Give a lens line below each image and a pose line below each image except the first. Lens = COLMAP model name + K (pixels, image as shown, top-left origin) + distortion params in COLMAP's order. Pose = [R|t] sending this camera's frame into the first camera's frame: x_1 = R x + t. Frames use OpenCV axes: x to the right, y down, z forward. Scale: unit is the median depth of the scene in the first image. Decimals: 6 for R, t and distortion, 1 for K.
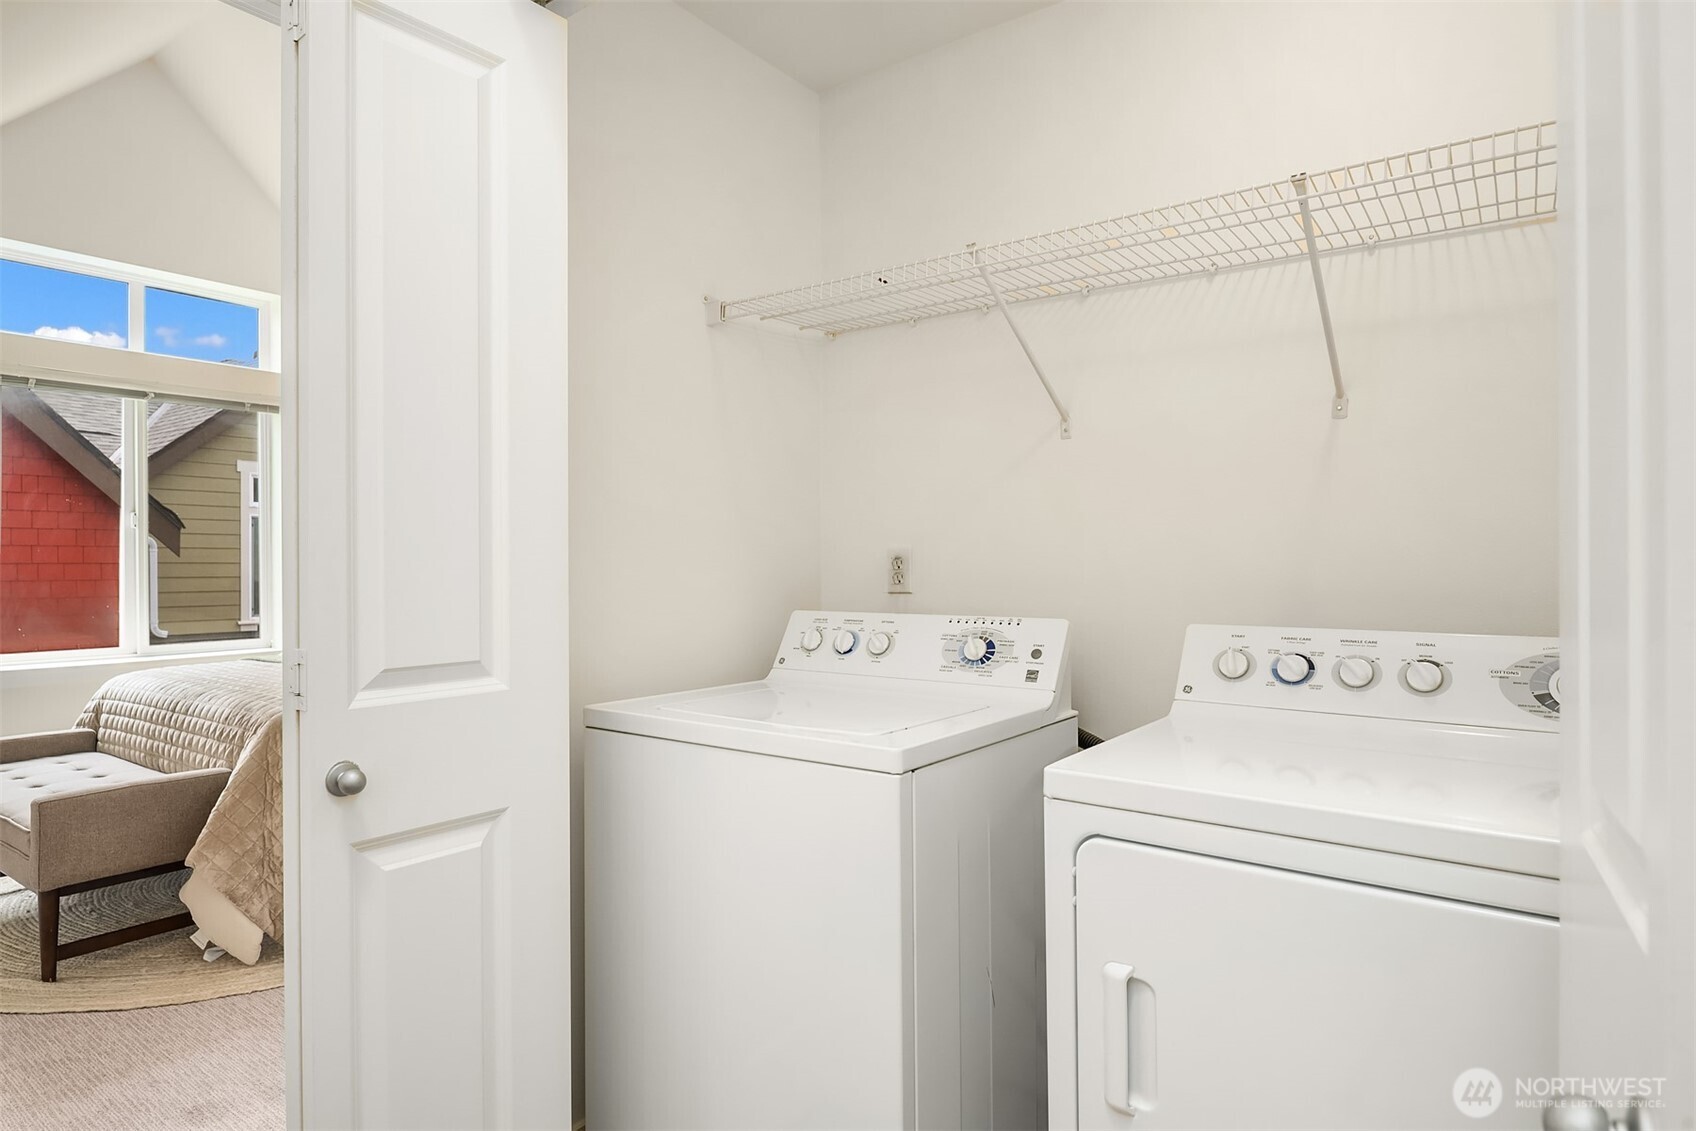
lens RADIAL K [[948.4, 0, 847.7], [0, 948.4, 562.4], [0, 0, 1]] dist [-0.002667, -0.002038]
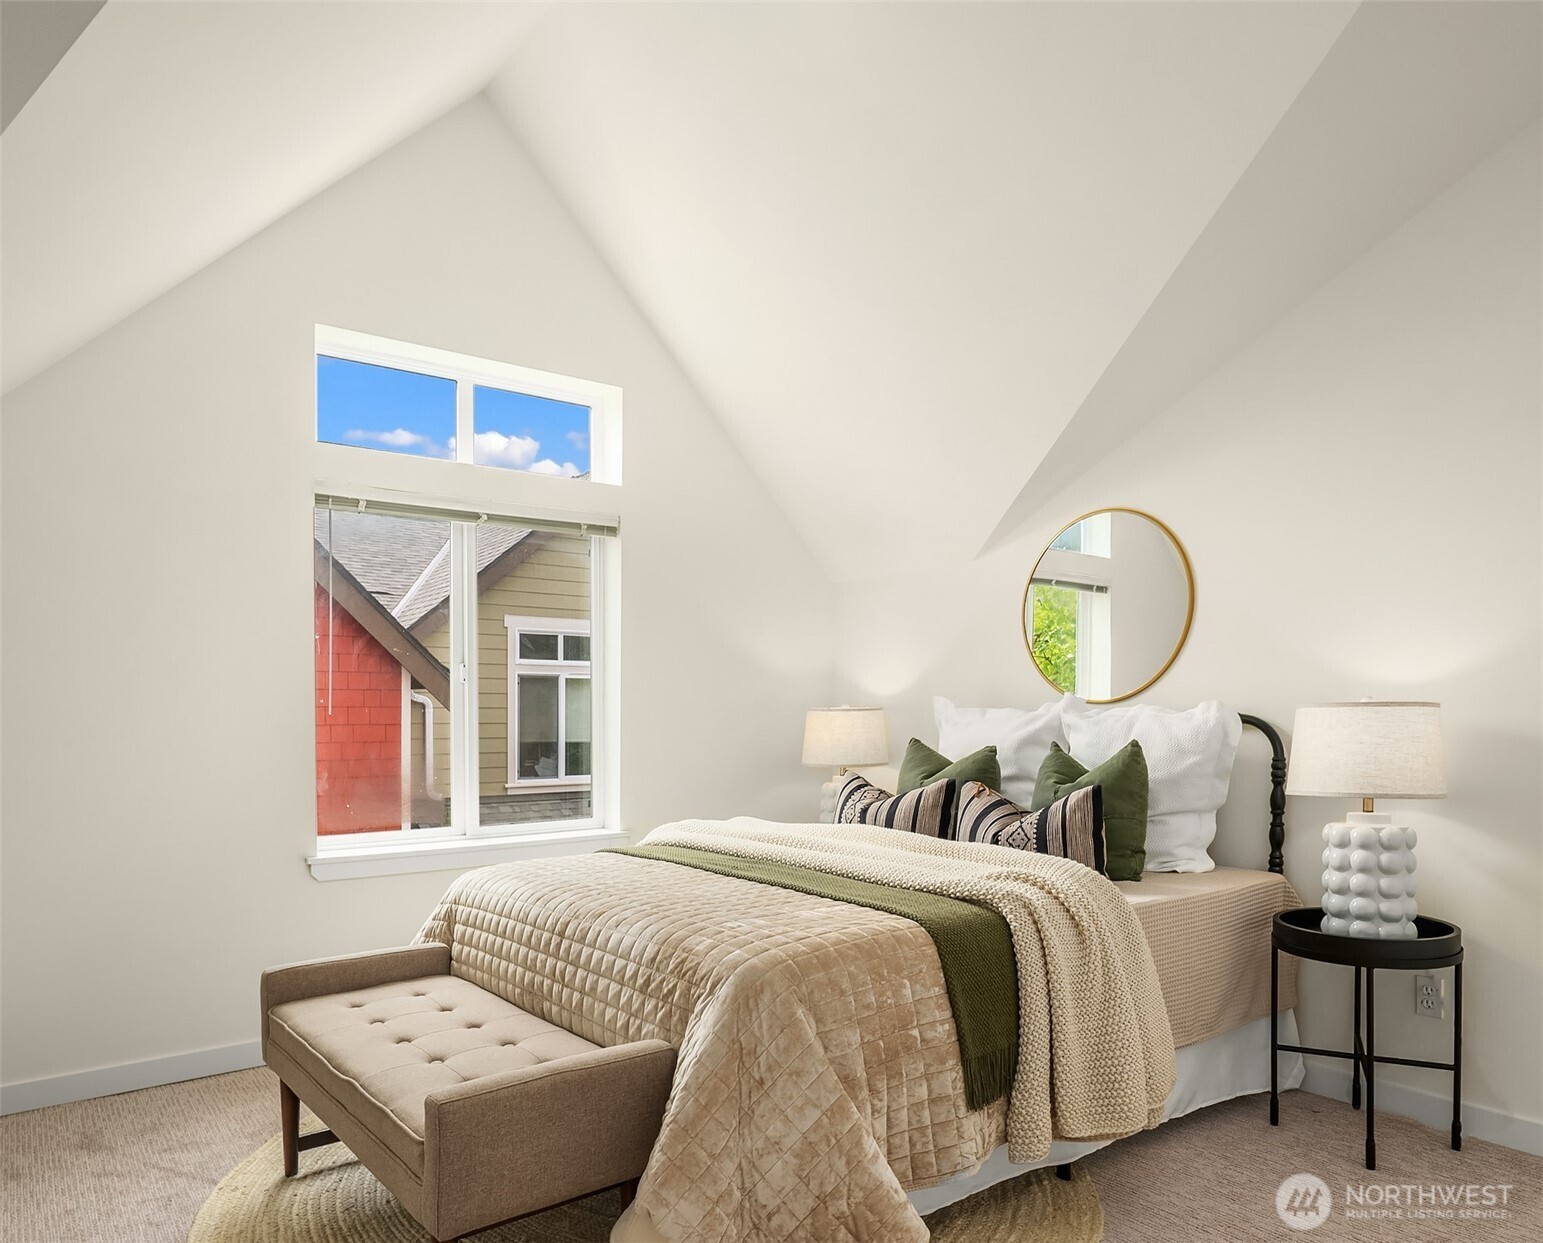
lens RADIAL K [[1059.9, 0, 823.8], [0, 1059.9, 722.0], [0, 0, 1]] dist [-0.006612, 0.002157]
pose [[0.966264, -0.004291, -0.257517, -0.296125], [0.004861, 0.999987, 0.001574, -0.002449], [0.257507, -0.002773, 0.966272, 0.266184]]
